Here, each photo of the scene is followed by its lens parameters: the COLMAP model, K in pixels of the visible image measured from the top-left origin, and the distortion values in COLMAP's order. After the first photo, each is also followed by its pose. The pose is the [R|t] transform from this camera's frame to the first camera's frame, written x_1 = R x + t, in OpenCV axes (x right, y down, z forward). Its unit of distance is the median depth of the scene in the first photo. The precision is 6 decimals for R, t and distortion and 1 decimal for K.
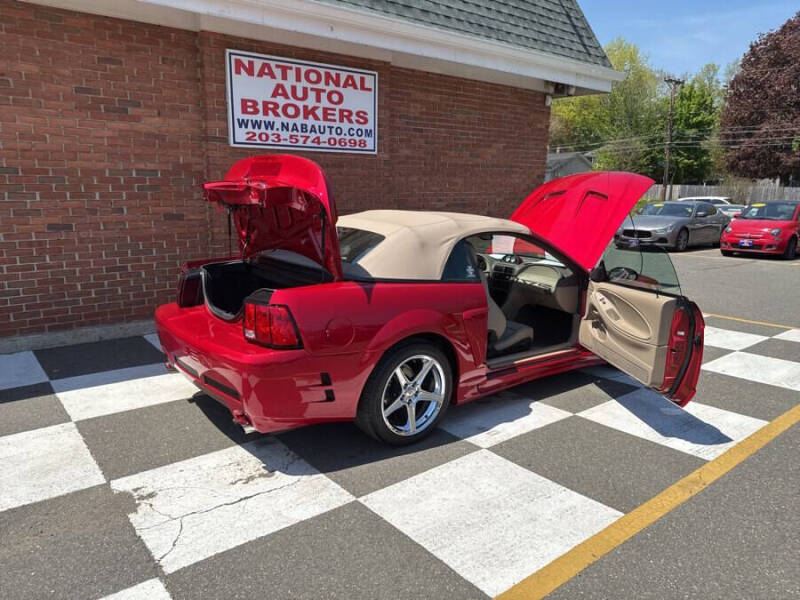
lens RADIAL K [[565.4, 0, 399.6], [0, 565.4, 302.4], [0, 0, 1]] dist [0.052558, -0.081240]
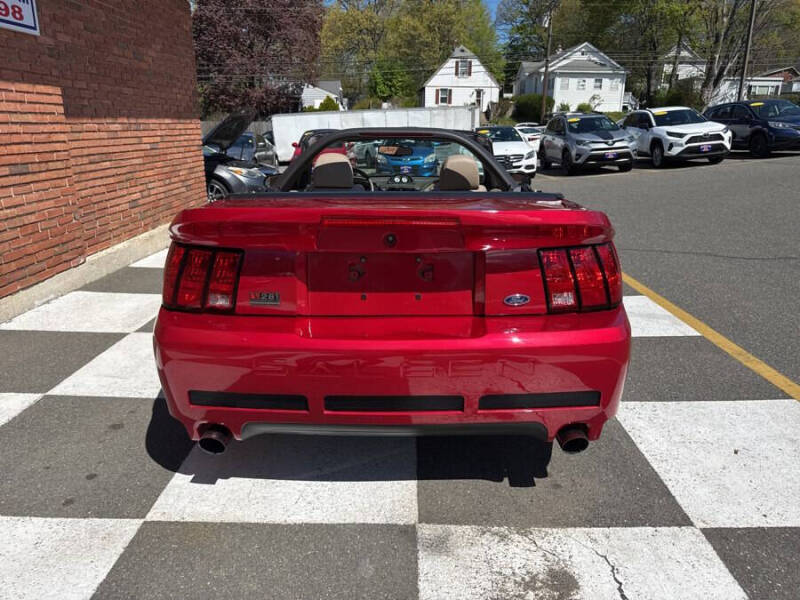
lens RADIAL K [[571.0, 0, 398.4], [0, 571.0, 300.3], [0, 0, 1]] dist [0.000708, -0.007607]
pose [[0.644625, -0.234111, 0.727772, -0.330104], [0.163173, 0.972155, 0.168194, -0.037351], [-0.746883, 0.010330, 0.664875, 0.370907]]
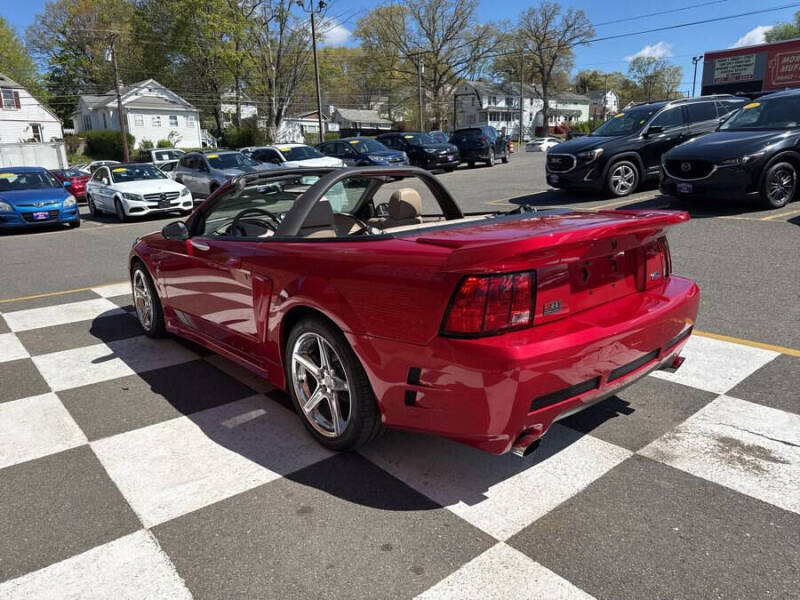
lens RADIAL K [[569.9, 0, 404.6], [0, 569.9, 298.9], [0, 0, 1]] dist [0.004021, -0.007530]
pose [[-0.023283, -0.252428, 0.967336, -0.497012], [0.223741, 0.941739, 0.251134, -0.113721], [-0.974370, 0.222280, 0.034552, 0.694298]]
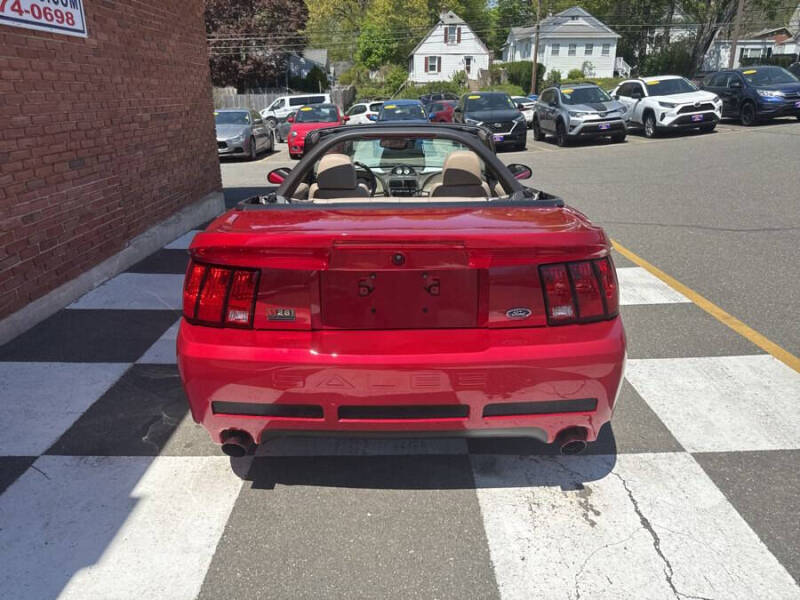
lens RADIAL K [[572.9, 0, 392.5], [0, 572.9, 302.9], [0, 0, 1]] dist [-0.007763, 0.001678]
pose [[0.634684, -0.285233, 0.718205, -0.413716], [0.179981, 0.958391, 0.221571, -0.063084], [-0.751521, -0.011364, 0.659612, 0.350901]]
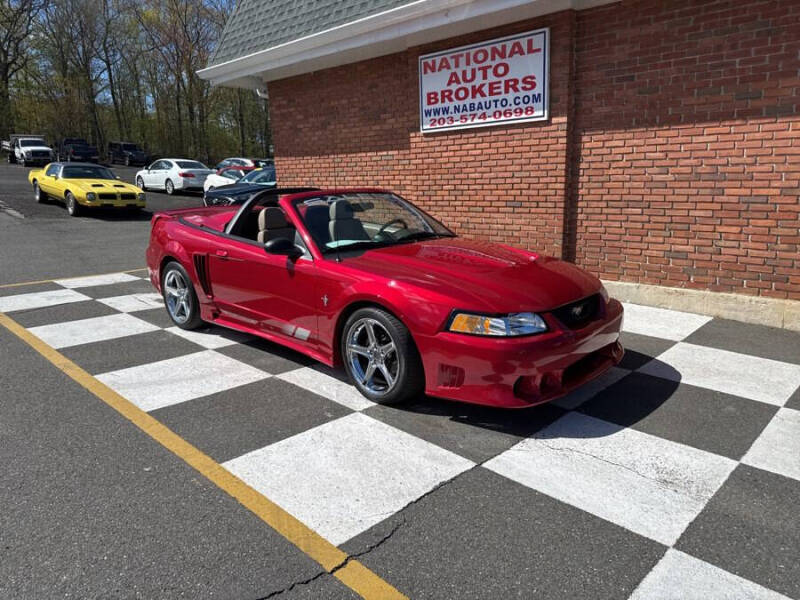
lens RADIAL K [[562.4, 0, 399.1], [0, 562.4, 298.8], [0, 0, 1]] dist [0.062792, -0.107422]
pose [[0.116935, 0.201227, -0.972540, 0.955934], [-0.174635, 0.968166, 0.179324, -0.121977], [0.977665, 0.148870, 0.148354, 0.765509]]
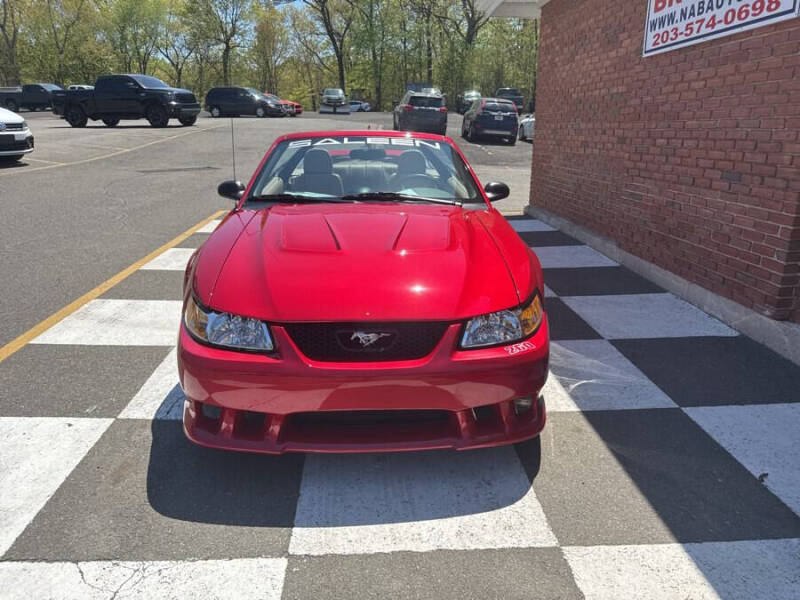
lens RADIAL K [[571.0, 0, 398.4], [0, 571.0, 300.3], [0, 0, 1]] dist [0.000708, -0.007607]
pose [[-0.579635, 0.218768, -0.784961, 0.626811], [-0.178712, 0.905709, 0.384387, -0.194115], [0.795038, 0.363086, -0.485884, 1.176893]]
